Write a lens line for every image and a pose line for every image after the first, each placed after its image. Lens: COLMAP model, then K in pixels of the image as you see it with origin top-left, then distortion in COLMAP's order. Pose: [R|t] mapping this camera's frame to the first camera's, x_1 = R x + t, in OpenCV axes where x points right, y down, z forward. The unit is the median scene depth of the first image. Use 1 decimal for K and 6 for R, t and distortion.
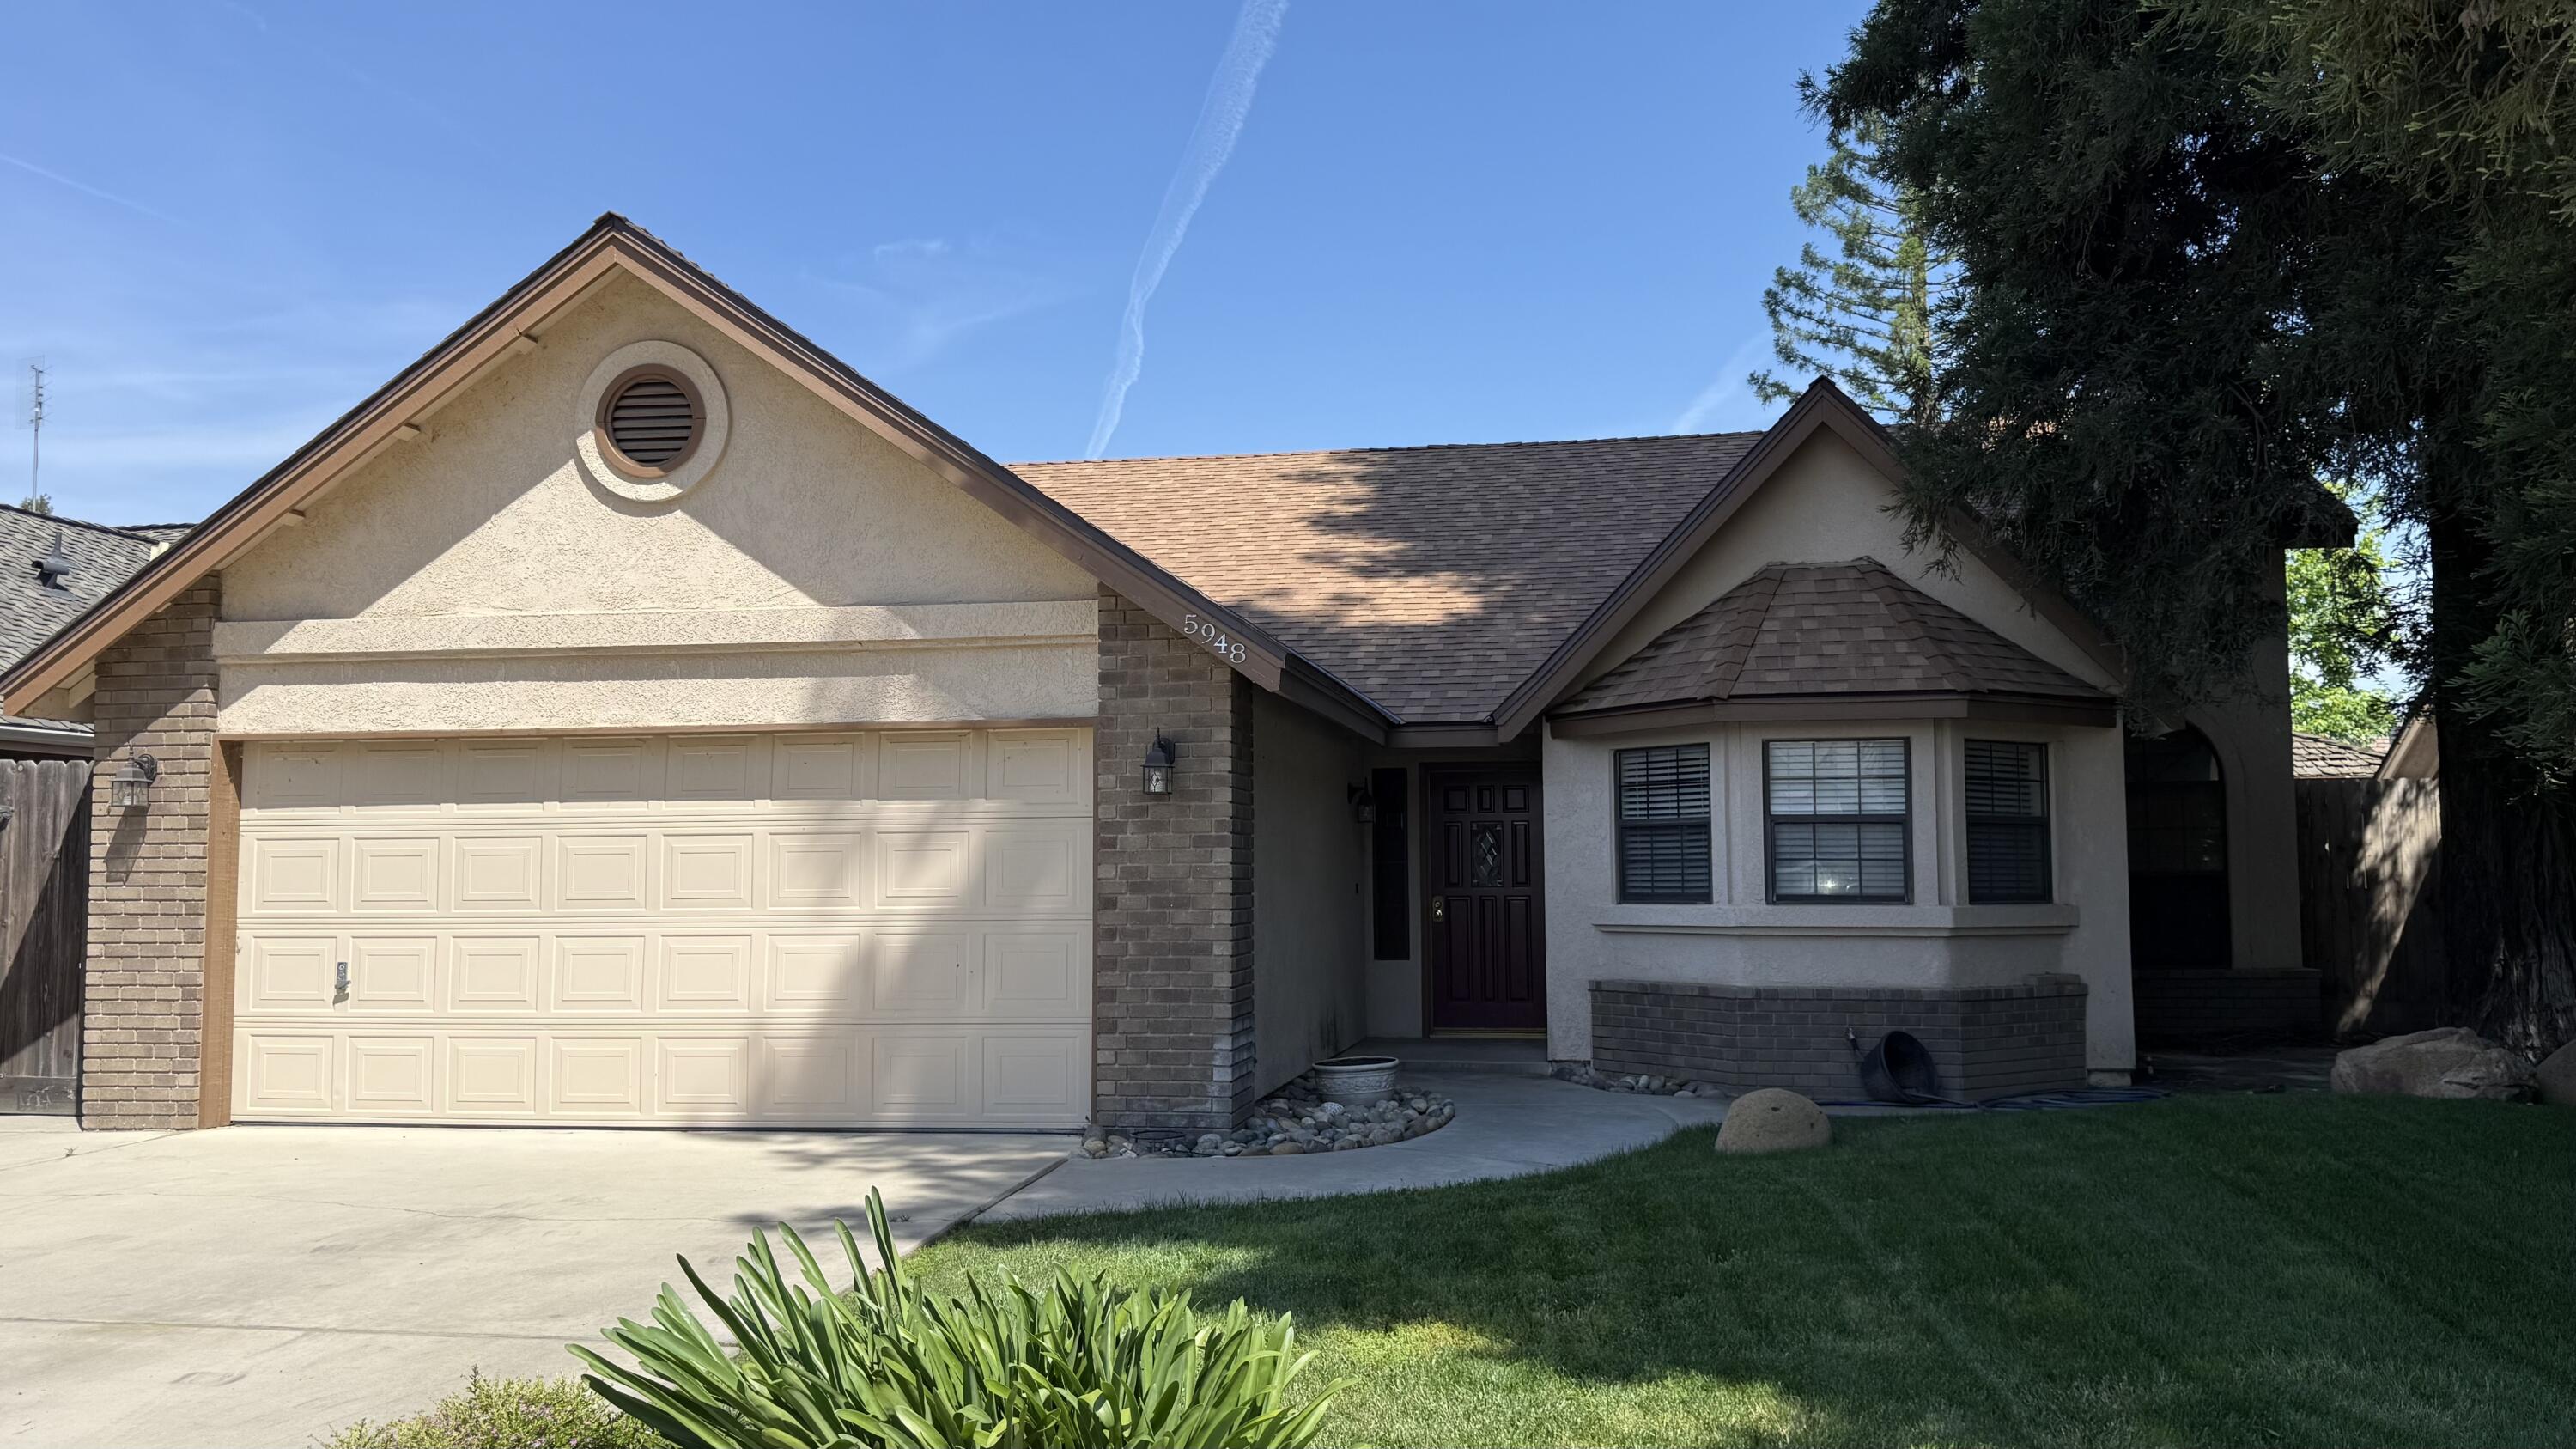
lens RADIAL K [[2125.7, 0, 1290.3], [0, 2125.7, 724.5], [0, 0, 1]] dist [0.076941, -0.074909]
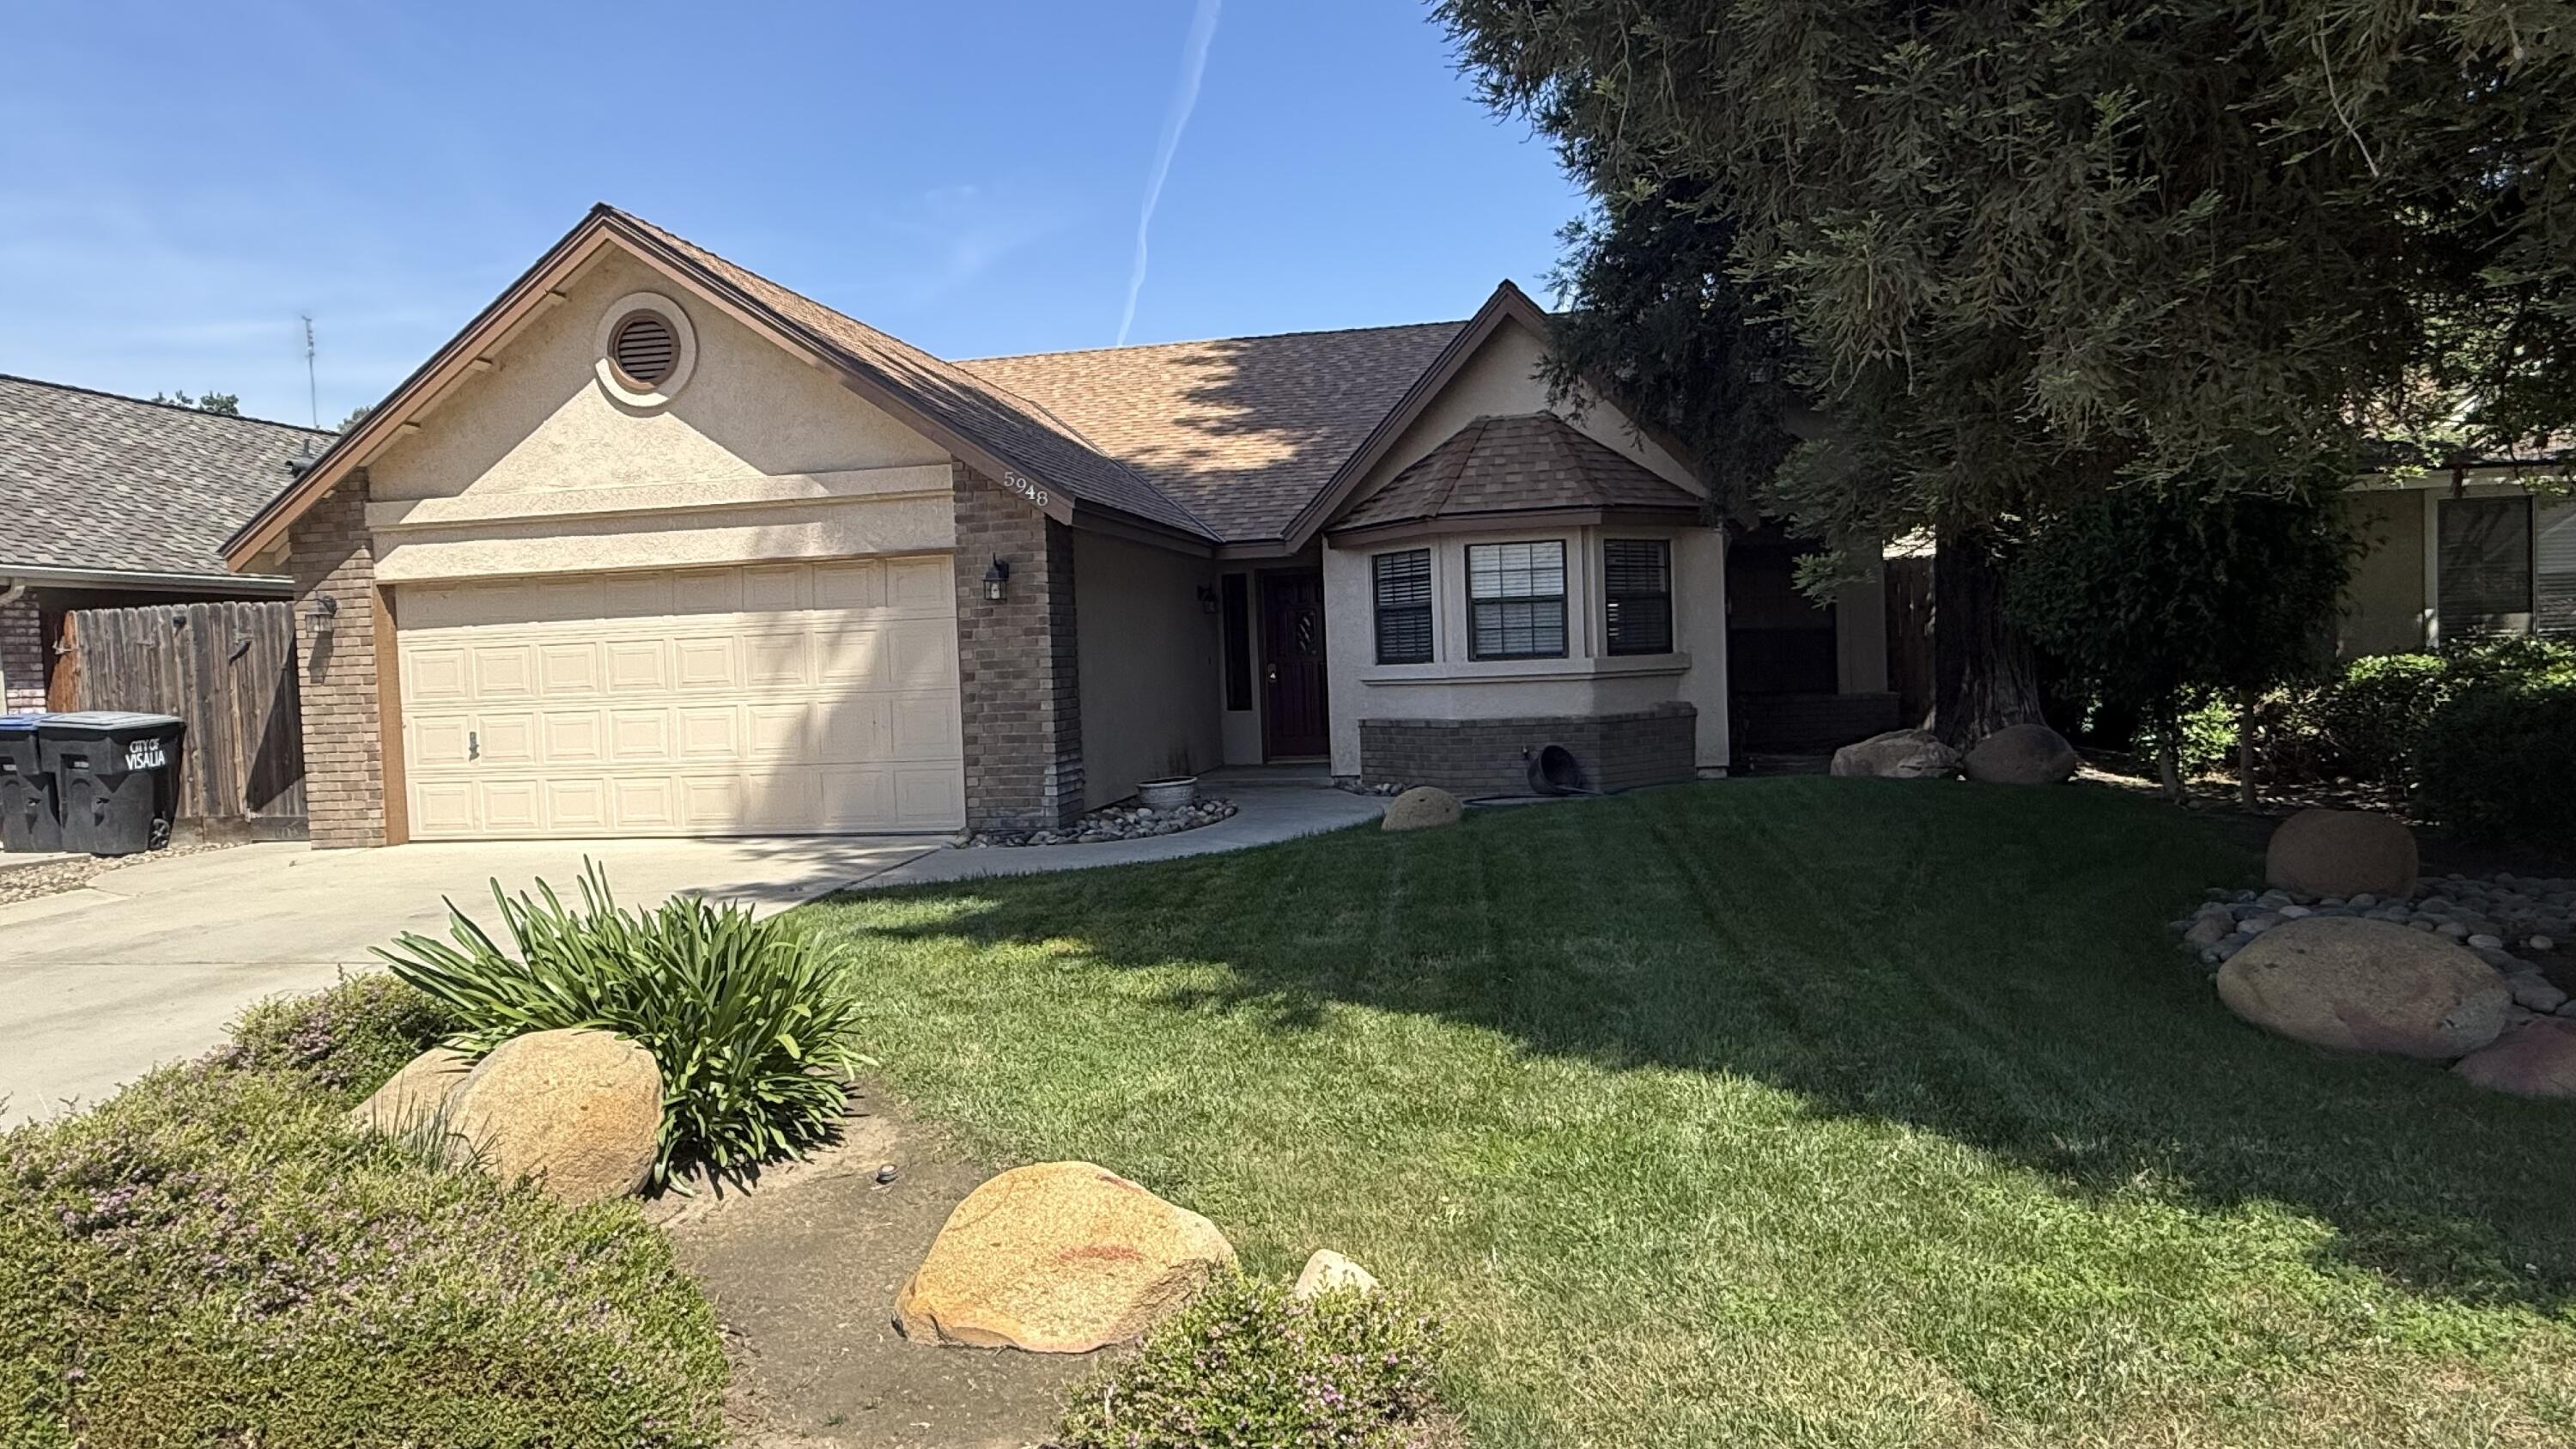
lens RADIAL K [[1599.9, 0, 1287.8], [0, 1599.9, 706.5], [0, 0, 1]] dist [-0.006104, 0.005448]
pose [[0.999132, -0.033292, -0.025039, 0.143271], [0.035731, 0.993909, 0.104252, -0.001285], [0.021416, -0.105056, 0.994236, -0.070162]]
